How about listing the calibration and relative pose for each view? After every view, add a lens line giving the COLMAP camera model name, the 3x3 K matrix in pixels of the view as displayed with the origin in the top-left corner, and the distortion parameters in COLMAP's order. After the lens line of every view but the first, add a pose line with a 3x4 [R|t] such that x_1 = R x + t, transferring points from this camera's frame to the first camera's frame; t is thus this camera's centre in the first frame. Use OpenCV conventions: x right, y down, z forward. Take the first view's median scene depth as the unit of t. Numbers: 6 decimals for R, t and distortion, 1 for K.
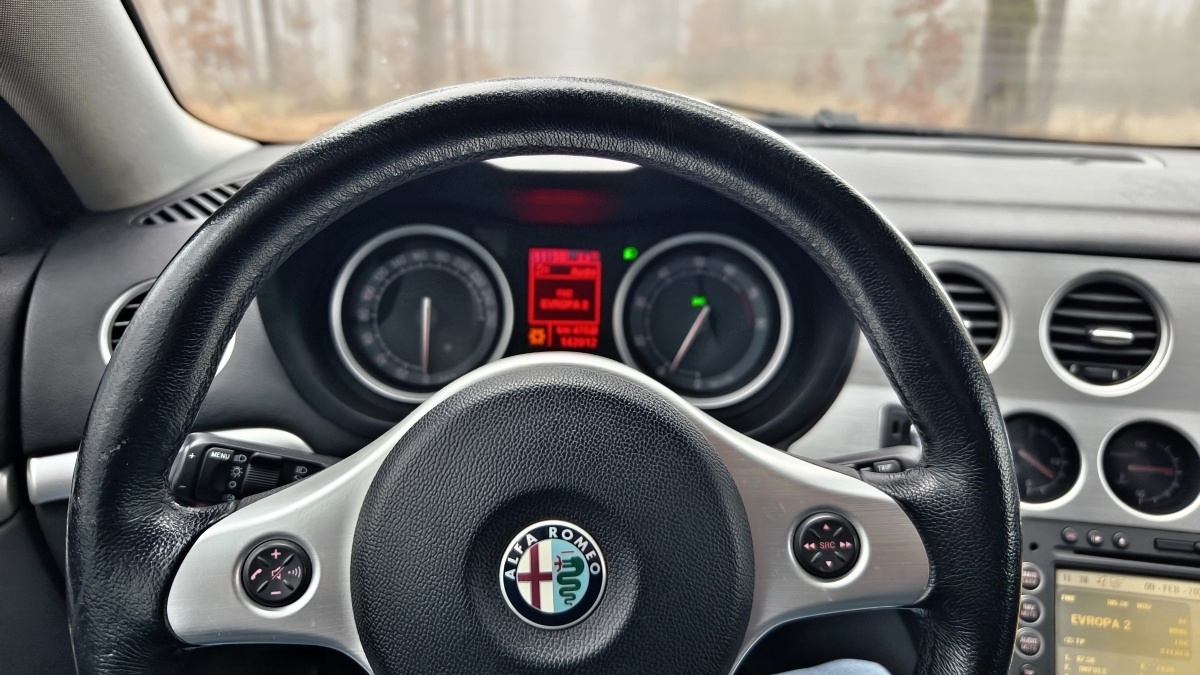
lens RADIAL K [[813.9, 0, 600.0], [0, 813.9, 337.5], [0, 0, 1]] dist [-0.028524, 0.001280]
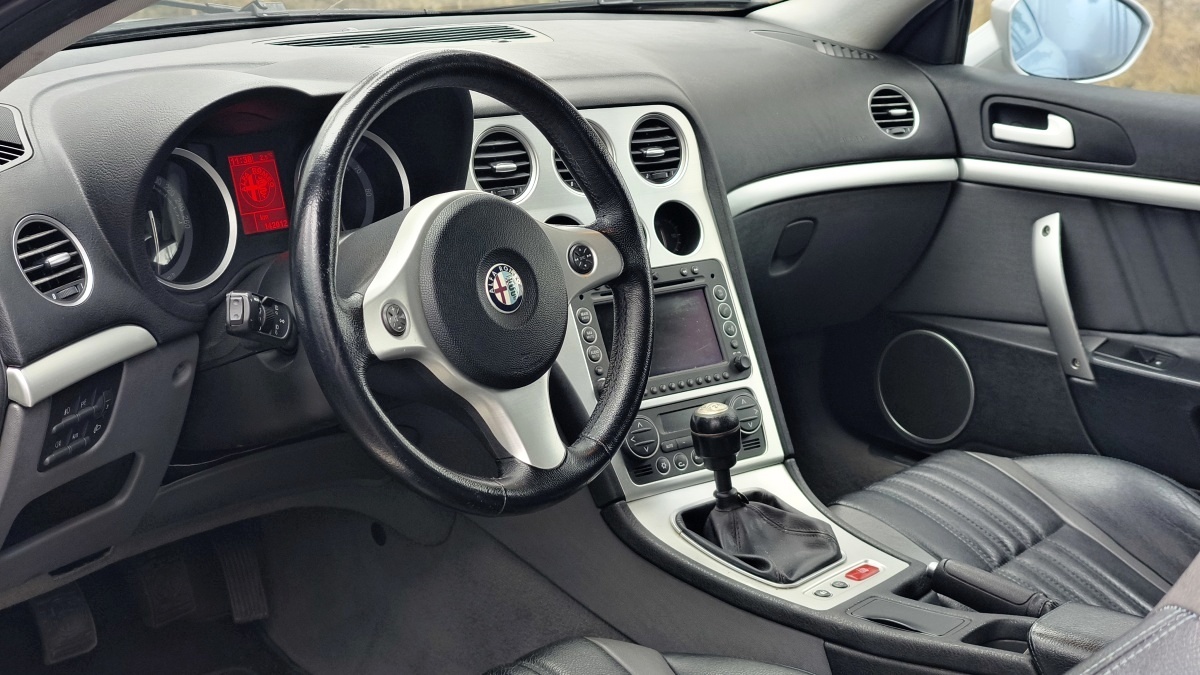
lens RADIAL K [[1744.1, 0, 597.8], [0, 1744.1, 296.3], [0, 0, 1]] dist [0.036990, -0.079391]
pose [[0.670833, -0.186295, 0.717829, -3.034384], [0.195555, 0.978113, 0.071094, 0.036331], [-0.715362, 0.092683, 0.692581, -2.223731]]
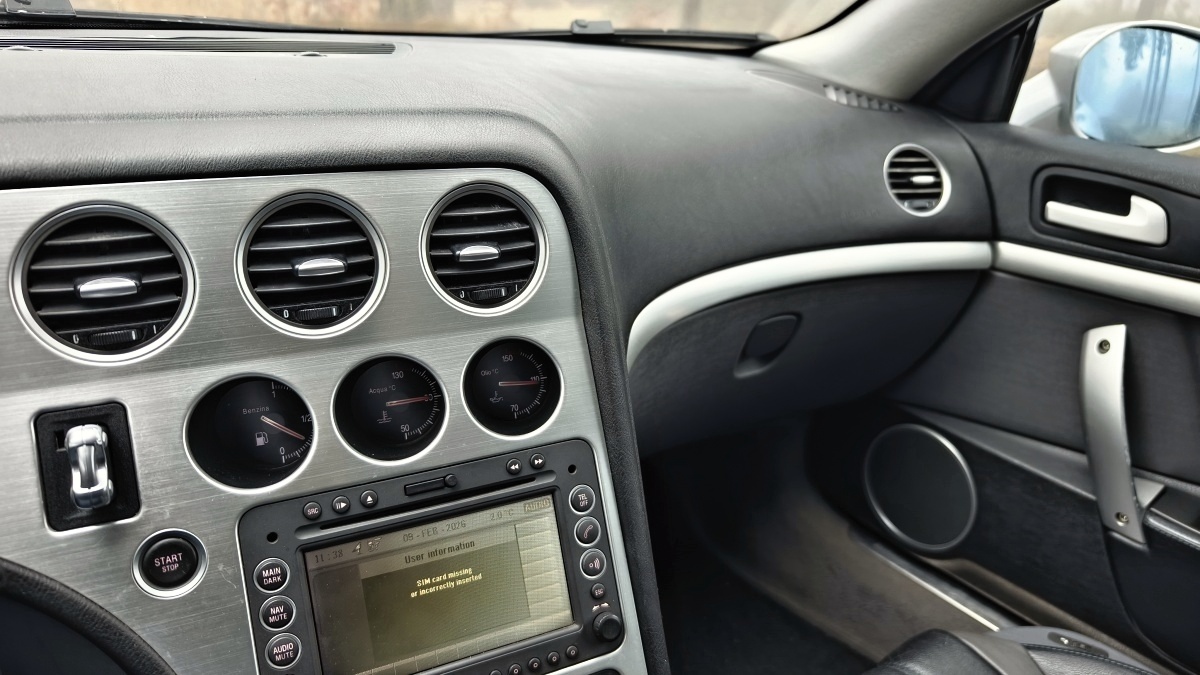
lens RADIAL K [[795.8, 0, 600.0], [0, 795.8, 337.5], [0, 0, 1]] dist [-0.001995, -0.036917]
pose [[0.799899, -0.218863, 0.558803, 0.638887], [0.146871, 0.974206, 0.171323, -0.049734], [-0.581885, -0.054970, 0.811411, 0.245999]]
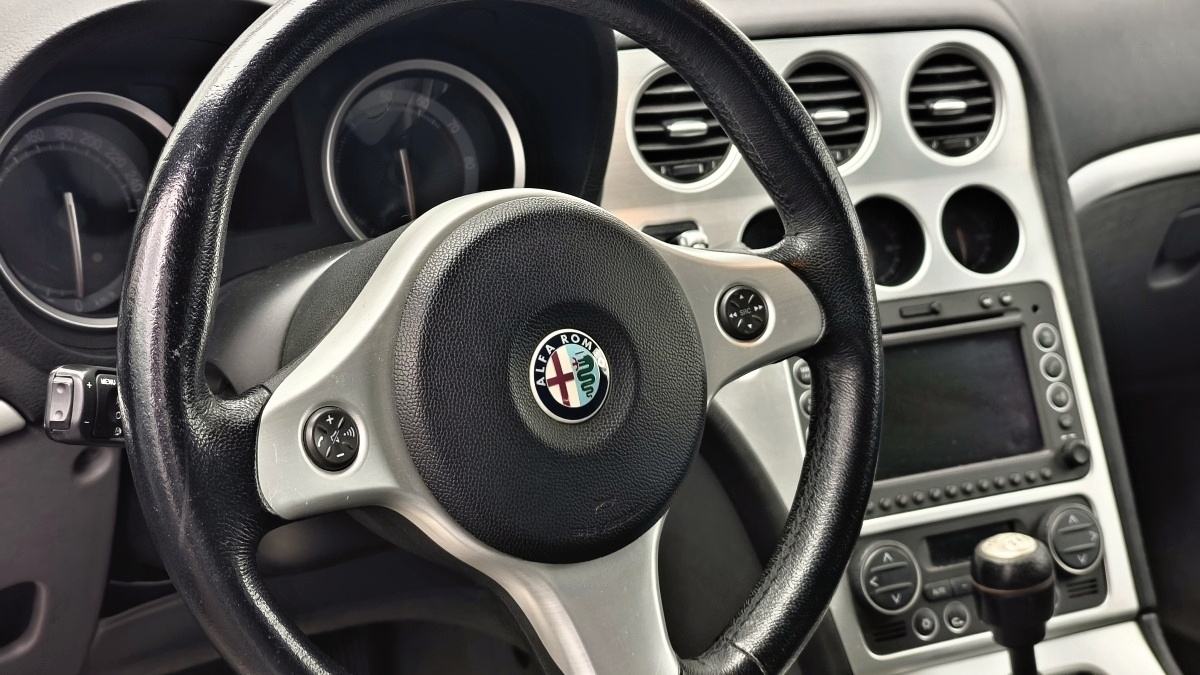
lens RADIAL K [[1744.1, 0, 597.8], [0, 1744.1, 296.3], [0, 0, 1]] dist [0.036990, -0.079391]
pose [[0.827608, -0.183676, 0.530404, -1.251558], [0.167995, 0.982684, 0.078169, -0.001333], [-0.535577, 0.024412, 0.844133, -1.042348]]
